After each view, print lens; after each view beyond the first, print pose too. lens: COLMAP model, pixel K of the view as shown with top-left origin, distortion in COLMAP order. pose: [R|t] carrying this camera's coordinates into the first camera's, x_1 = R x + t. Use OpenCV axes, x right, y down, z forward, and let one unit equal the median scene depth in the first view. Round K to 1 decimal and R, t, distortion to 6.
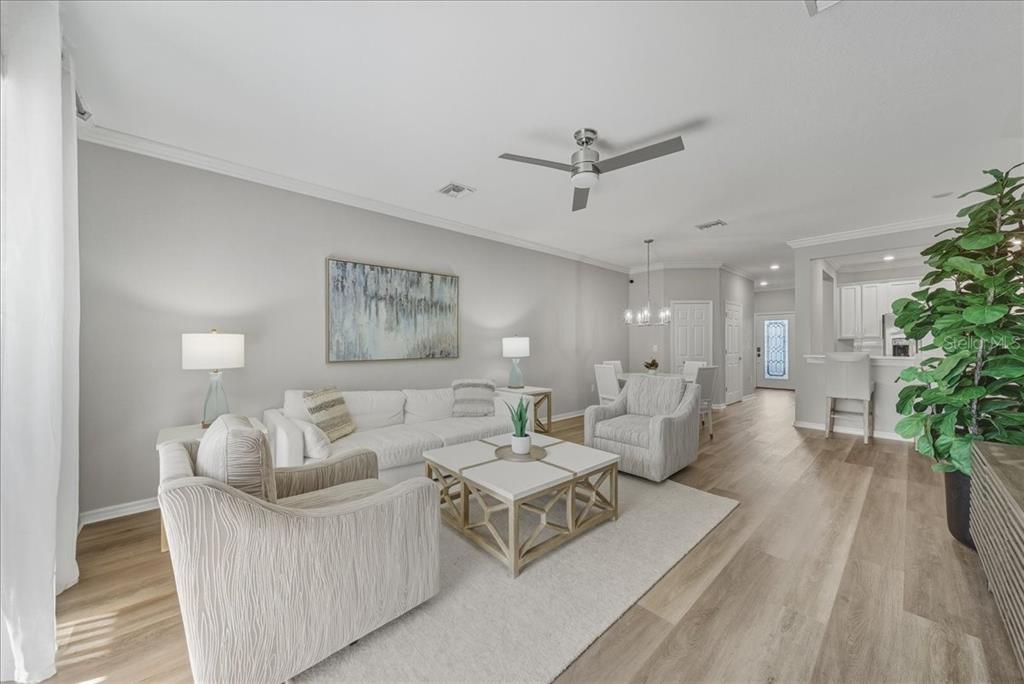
lens RADIAL K [[362.1, 0, 512.0], [0, 362.1, 342.0], [0, 0, 1]] dist [-0.000629, -0.000048]
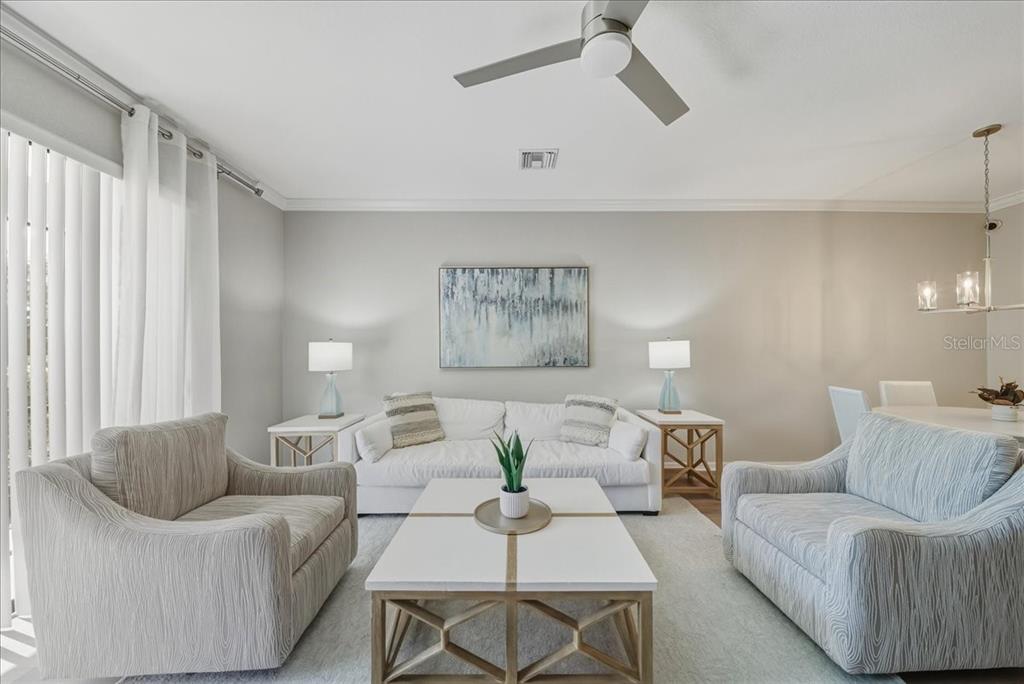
lens RADIAL K [[365.2, 0, 514.6], [0, 365.2, 346.9], [0, 0, 1]] dist [-0.001342, -0.000208]
pose [[0.750335, -0.005750, -0.661033, 0.297918], [0.004528, 0.999983, -0.003558, 0.000348], [0.661042, -0.000324, 0.750349, 0.314610]]
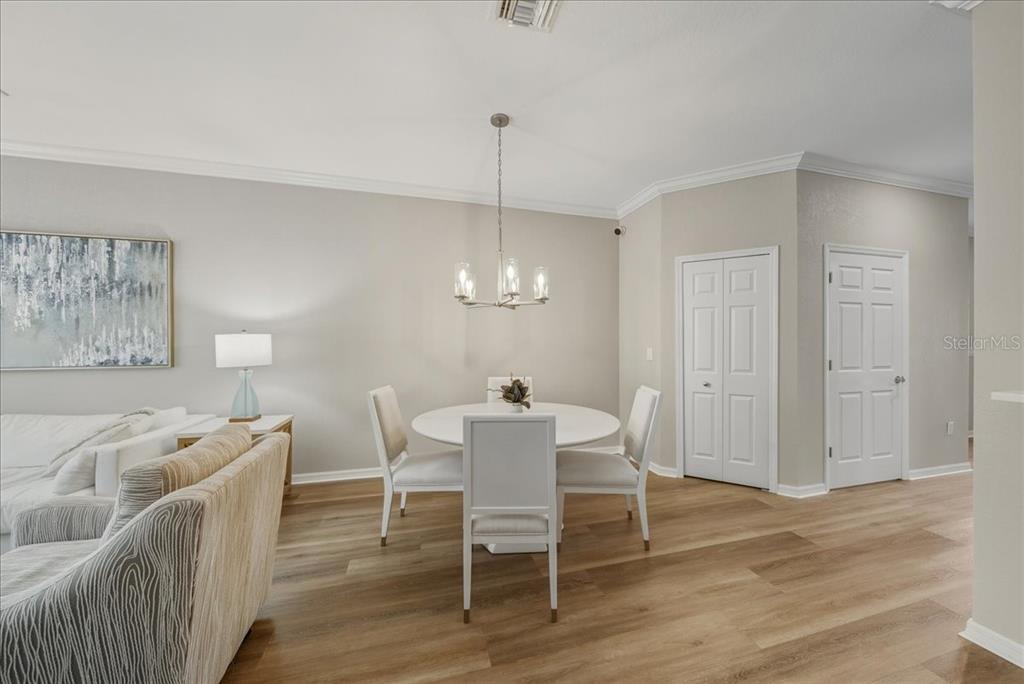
lens RADIAL K [[362.1, 0, 512.0], [0, 362.1, 342.0], [0, 0, 1]] dist [-0.000629, -0.000048]
pose [[0.894850, -0.000103, -0.446367, 0.775681], [0.000875, 0.999998, 0.001524, -0.000570], [0.446366, -0.001754, 0.894849, 0.780859]]
